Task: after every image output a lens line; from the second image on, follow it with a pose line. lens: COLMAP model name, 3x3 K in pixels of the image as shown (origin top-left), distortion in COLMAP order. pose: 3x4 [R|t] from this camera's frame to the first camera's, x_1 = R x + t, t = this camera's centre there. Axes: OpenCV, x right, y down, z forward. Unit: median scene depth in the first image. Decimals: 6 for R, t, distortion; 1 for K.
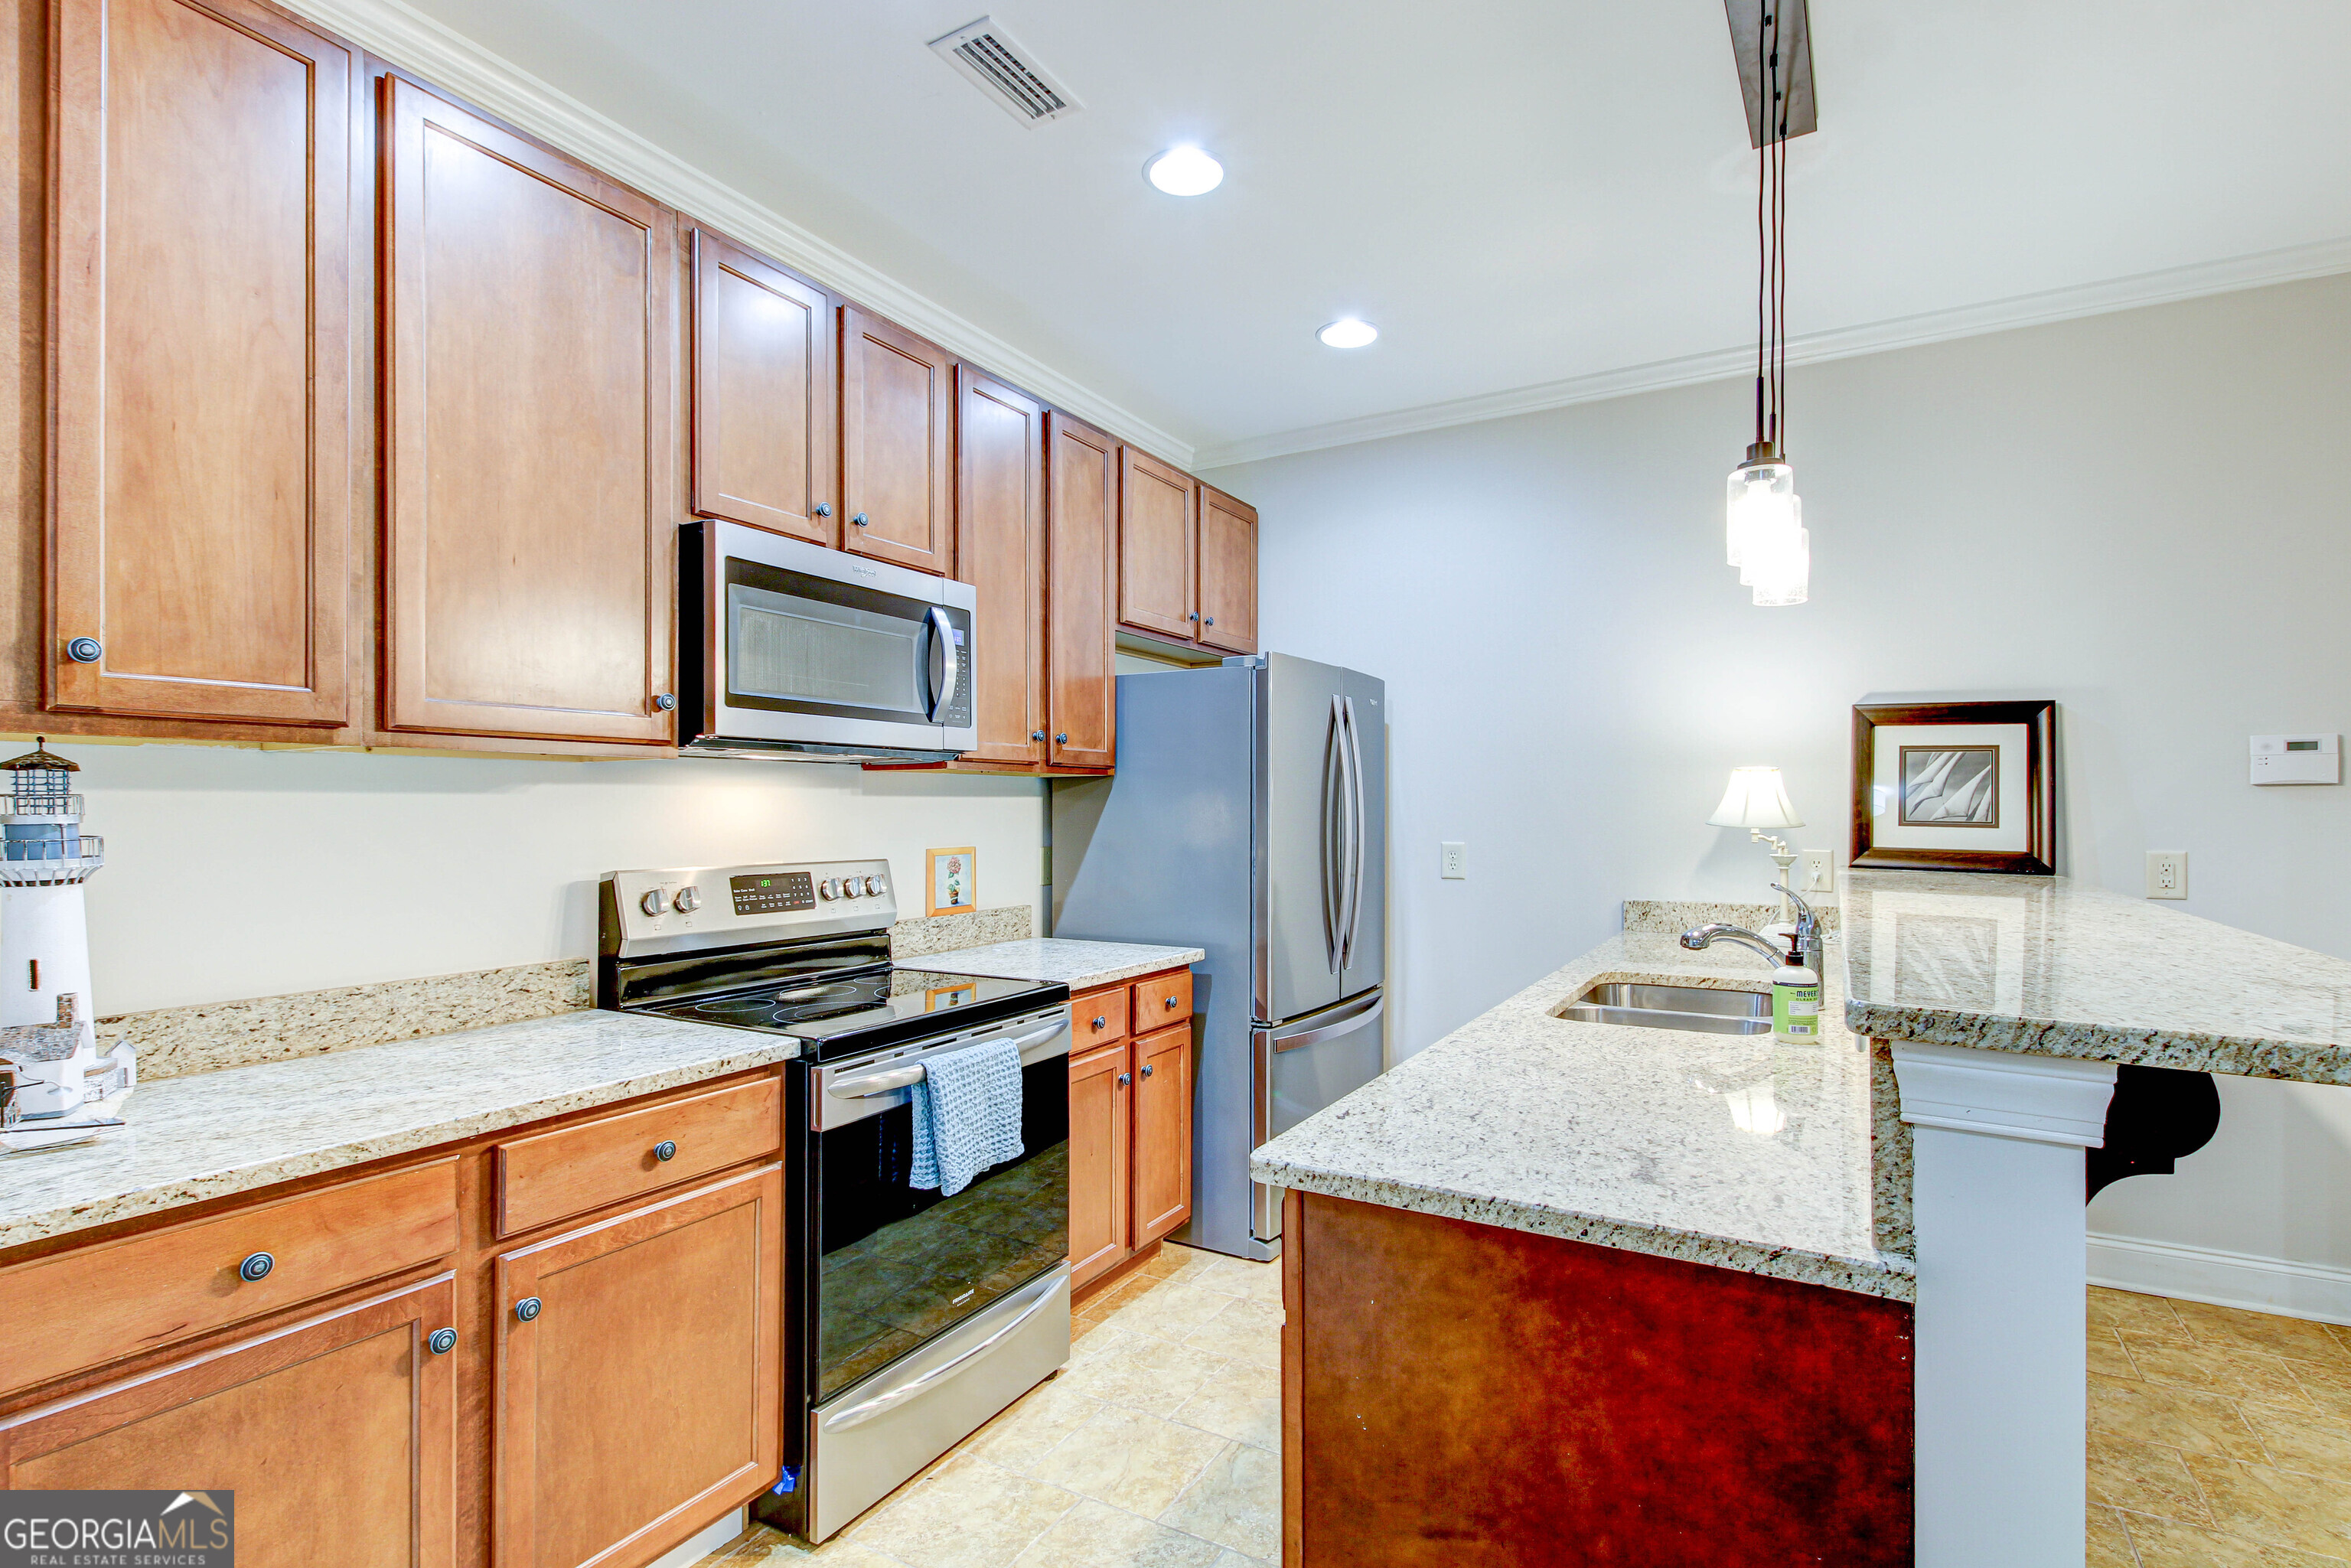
lens RADIAL K [[1128.6, 0, 1156.6], [0, 1128.6, 796.0], [0, 0, 1]] dist [0.002387, -0.000734]
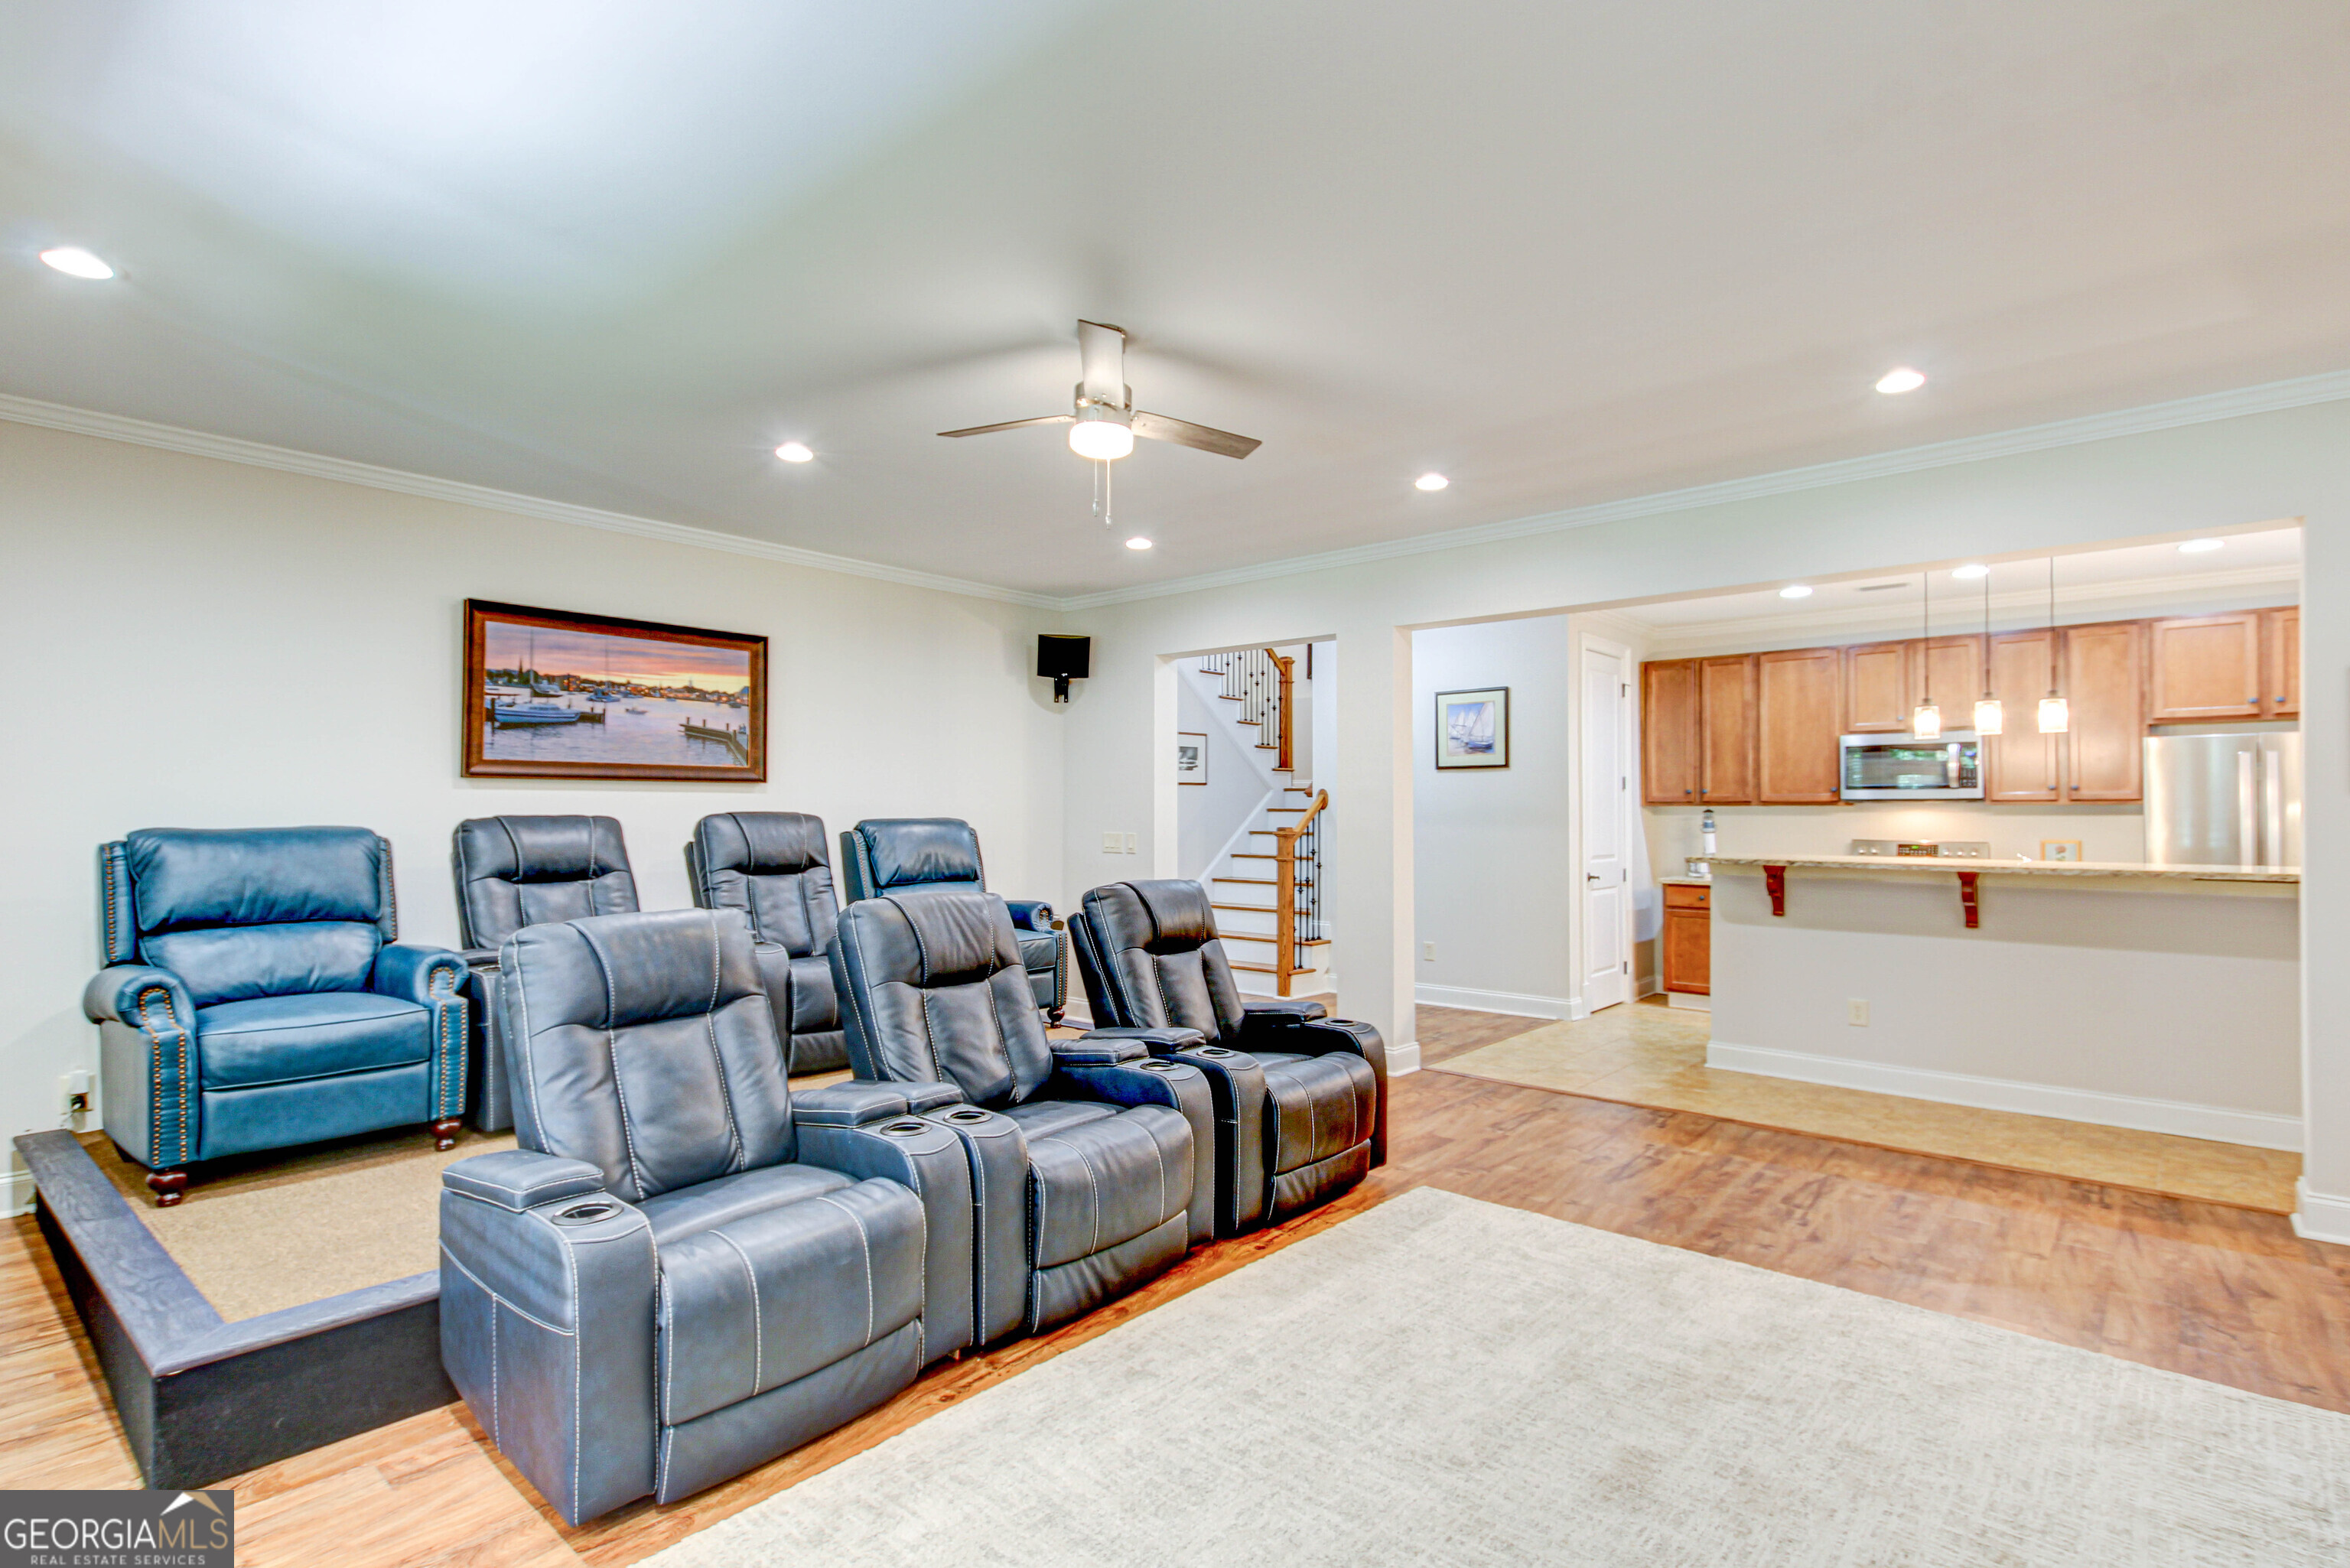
lens RADIAL K [[1140.0, 0, 1214.8], [0, 1140.0, 809.0], [0, 0, 1]] dist [0.018420, -0.000141]
pose [[-0.169272, -0.002033, -0.985567, 2.986347], [0.006177, 0.999976, -0.003123, -0.022391], [0.985550, -0.006617, -0.169255, -0.258719]]
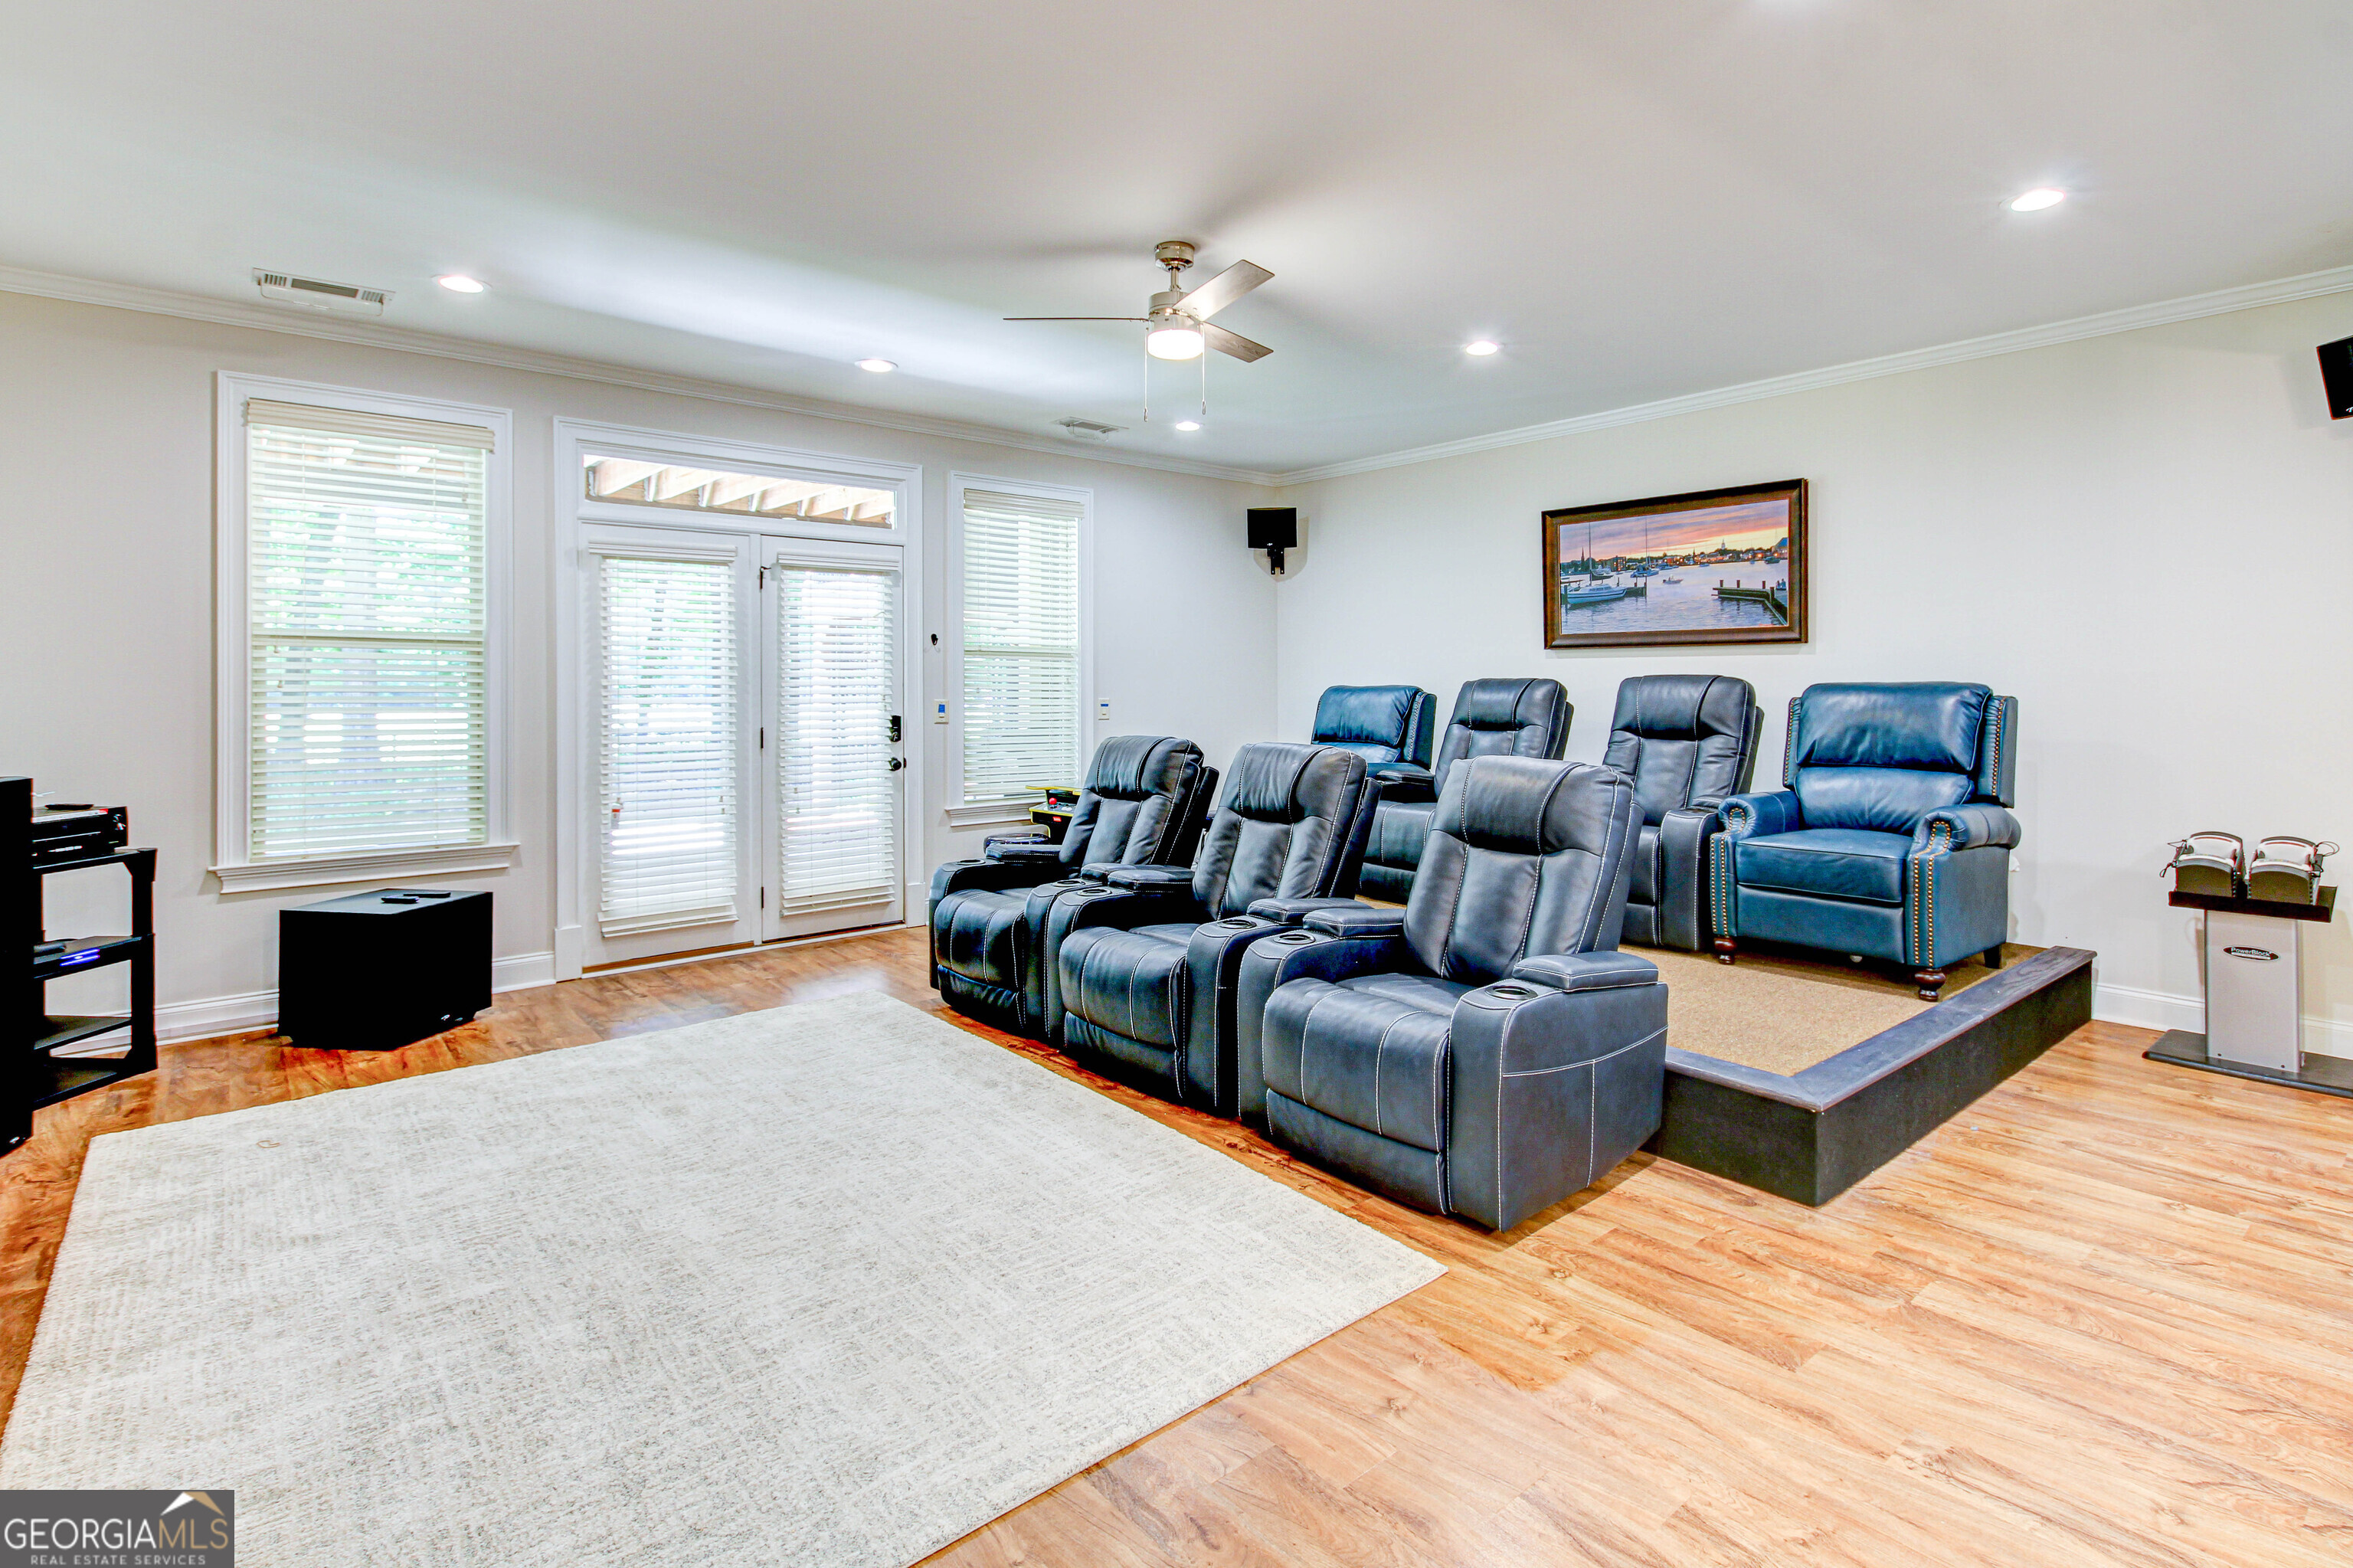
lens RADIAL K [[1150.1, 0, 1184.6], [0, 1150.1, 671.7], [0, 0, 1]] dist [0.015611, -0.000516]
pose [[-0.946587, 0.002790, 0.322438, 1.150679], [-0.003255, 0.999829, -0.018207, 0.007632], [-0.322433, -0.018284, -0.946416, 0.841551]]
